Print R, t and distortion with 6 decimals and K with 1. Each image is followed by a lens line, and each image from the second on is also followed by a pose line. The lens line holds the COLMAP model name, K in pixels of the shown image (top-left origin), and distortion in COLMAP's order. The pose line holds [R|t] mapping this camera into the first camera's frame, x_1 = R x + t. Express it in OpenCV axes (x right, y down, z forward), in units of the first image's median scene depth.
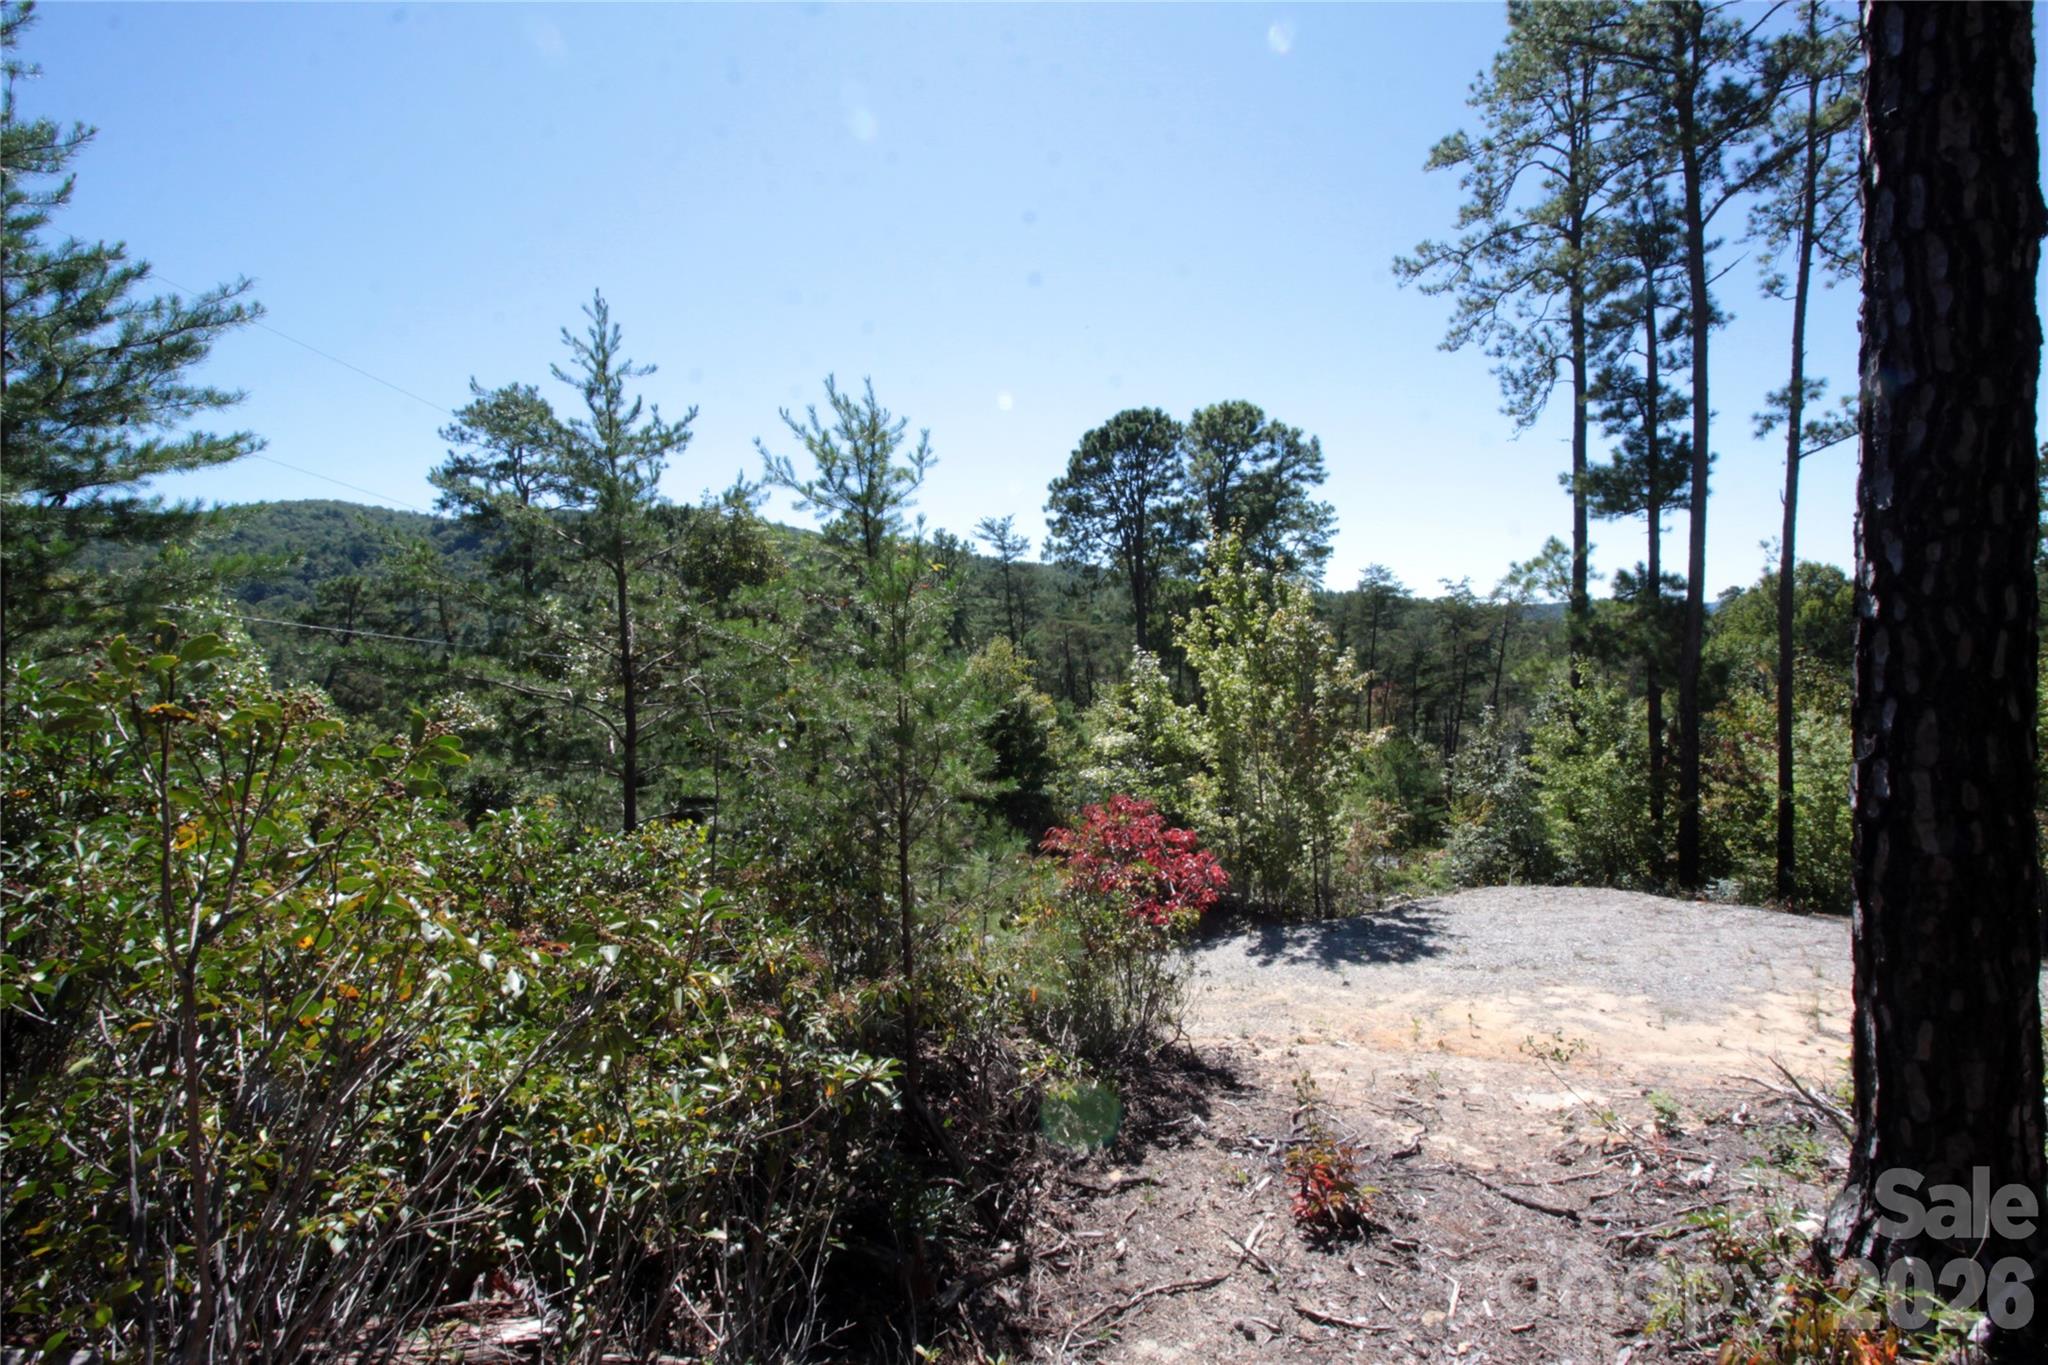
lens RADIAL K [[943.7, 0, 1019.1], [0, 943.7, 677.3], [0, 0, 1]] dist [-0.019288, -0.000811]
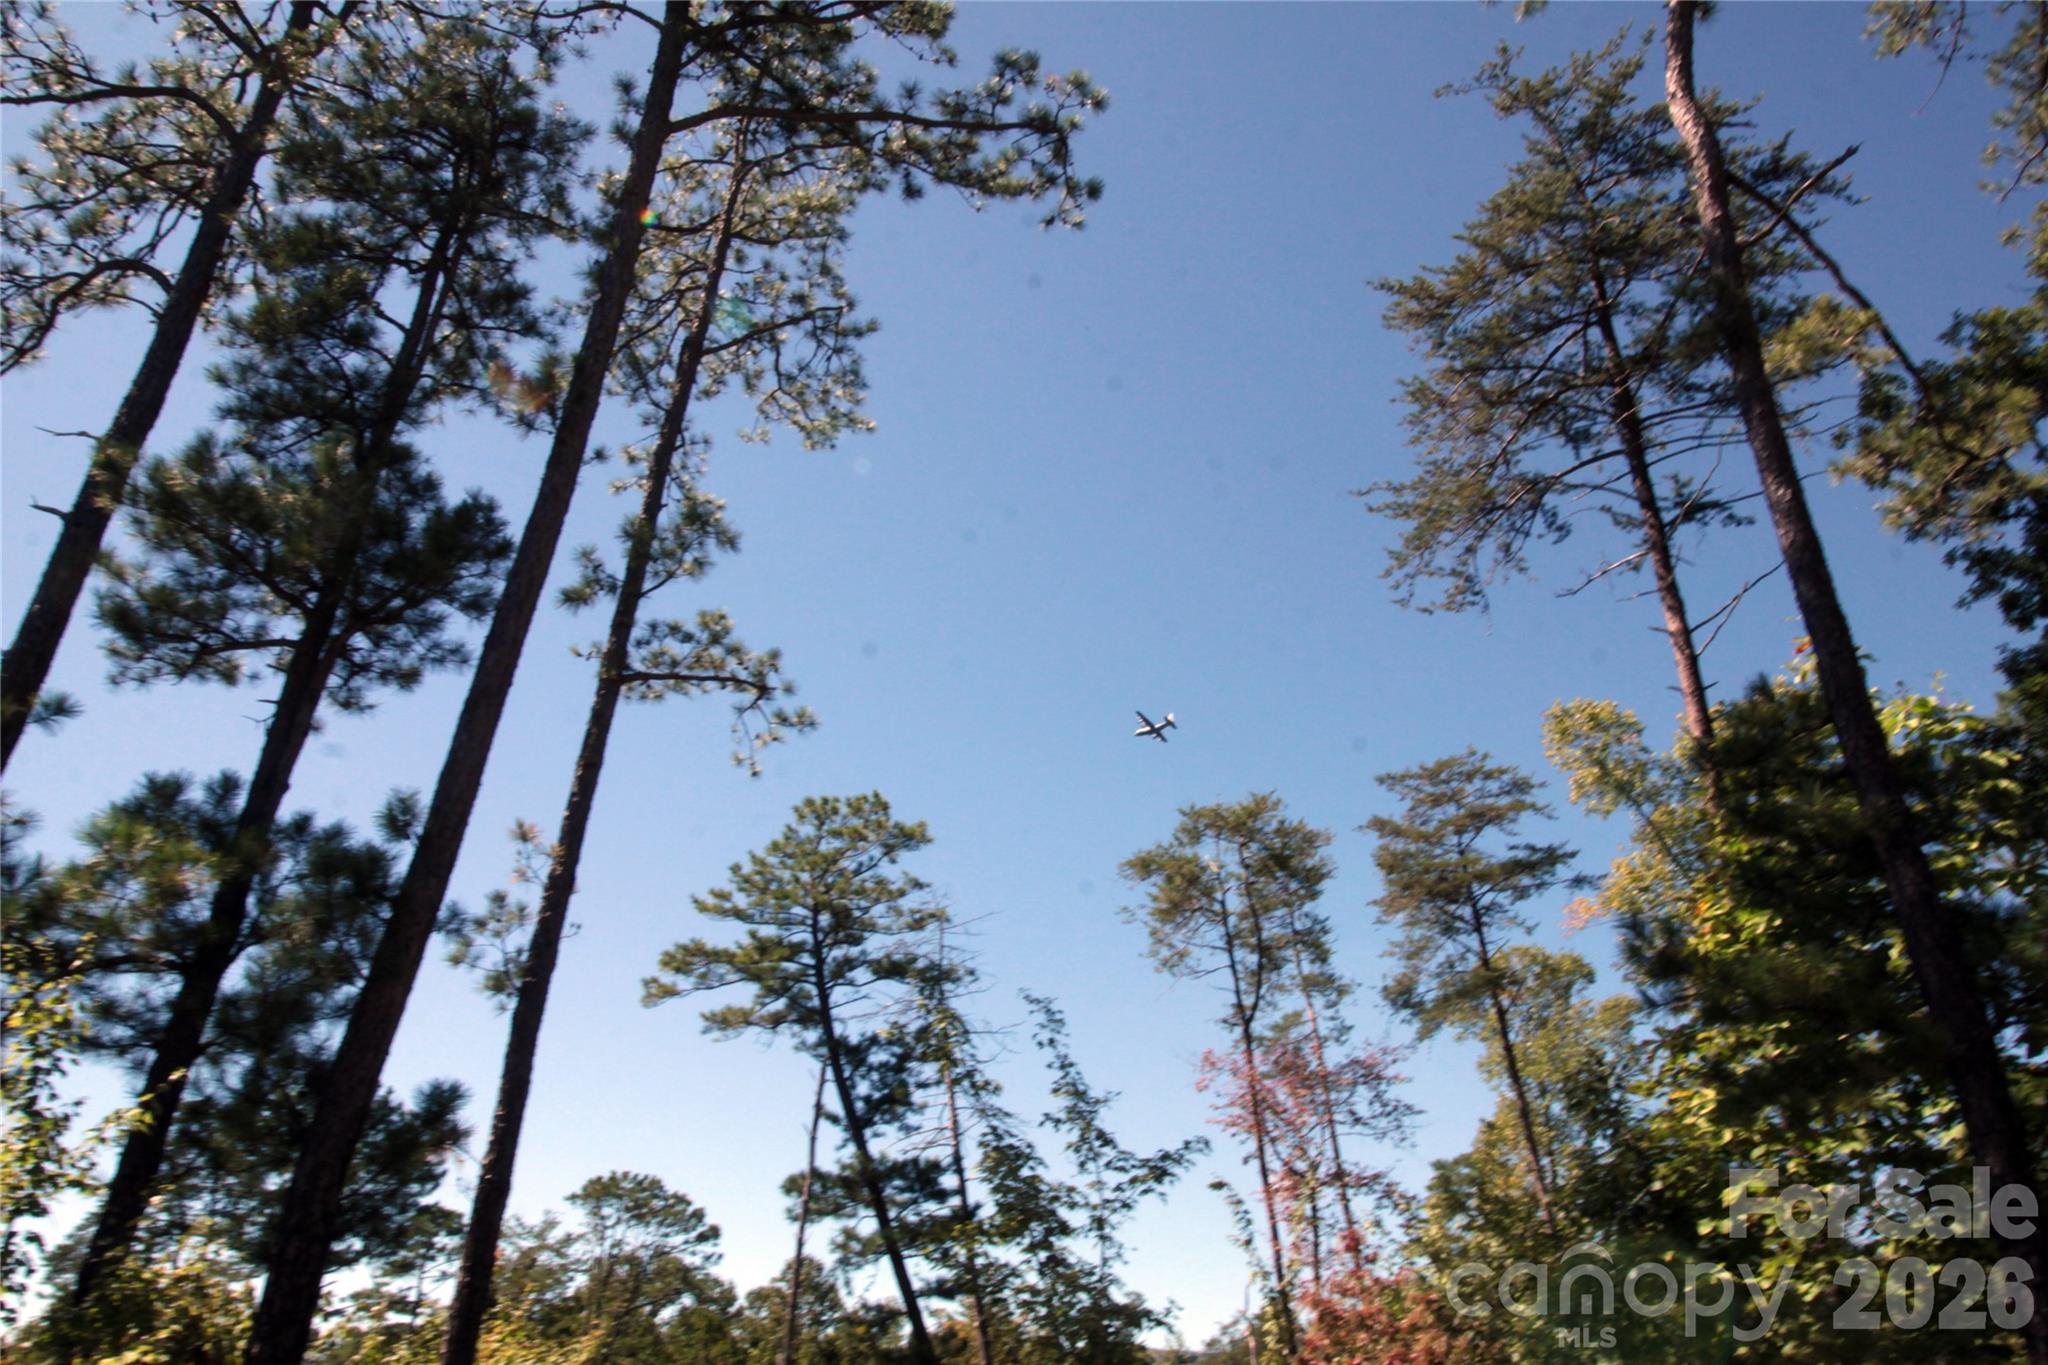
lens RADIAL K [[1394.2, 0, 1040.9], [0, 1394.2, 664.7], [0, 0, 1]] dist [-0.019194, 0.012673]
pose [[0.117228, 0.522415, 0.844595, 0.250323], [0.004737, 0.850155, -0.526512, 0.097253], [-0.993094, 0.065723, 0.097187, 0.629366]]
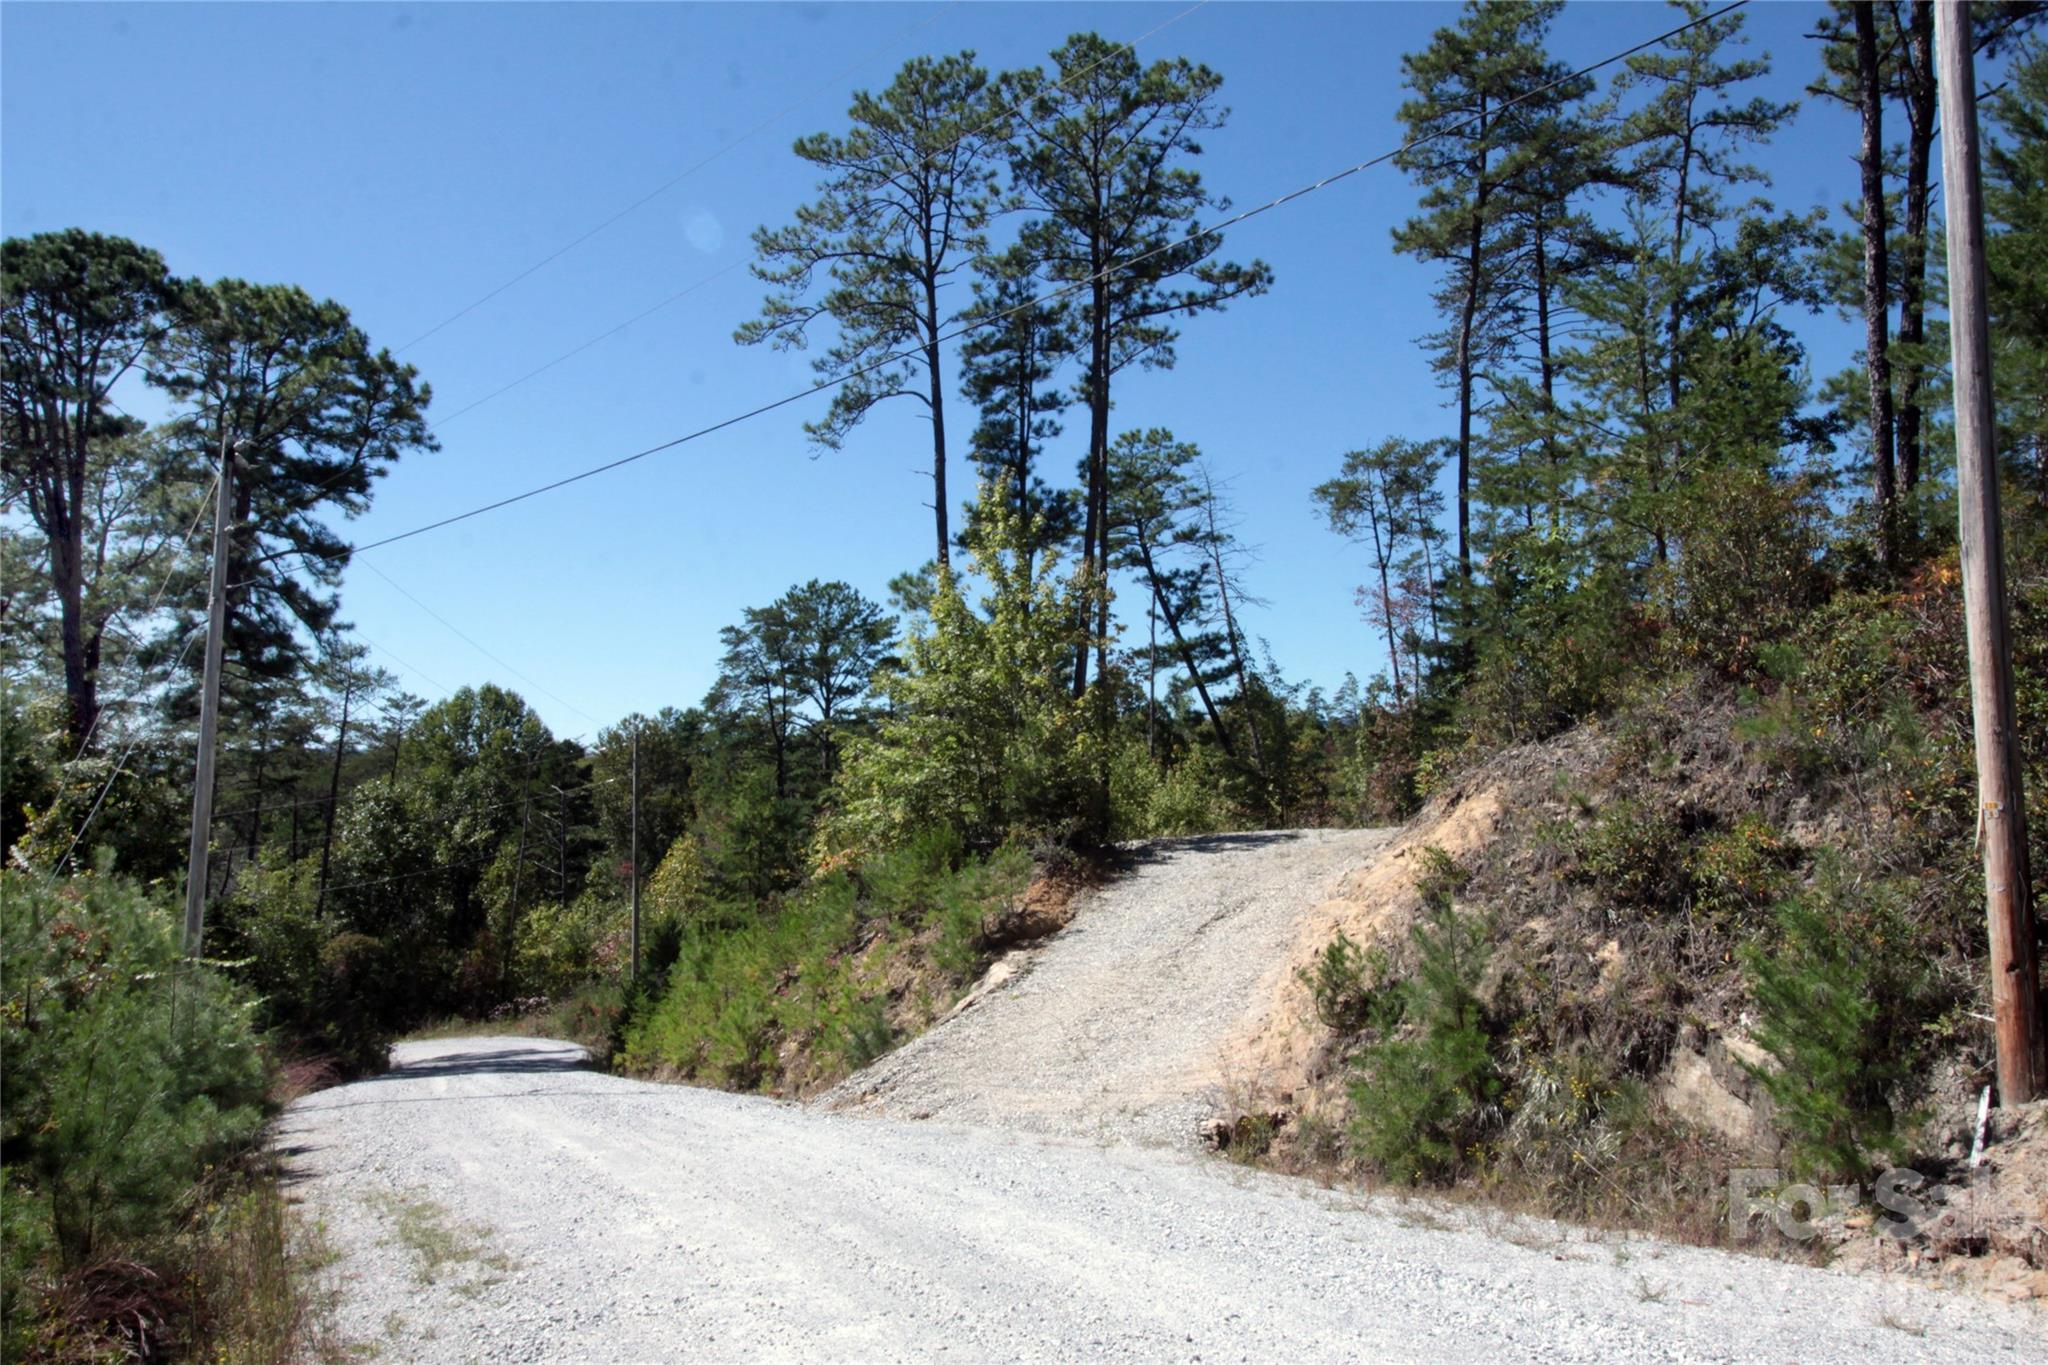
lens RADIAL K [[1452.0, 0, 1017.6], [0, 1452.0, 673.4], [0, 0, 1]] dist [0.004322, 0.000608]
pose [[0.312772, 0.119341, 0.942301, -0.923750], [0.027014, 0.990556, -0.134419, 0.196068], [-0.949444, 0.067498, 0.306594, 0.442763]]
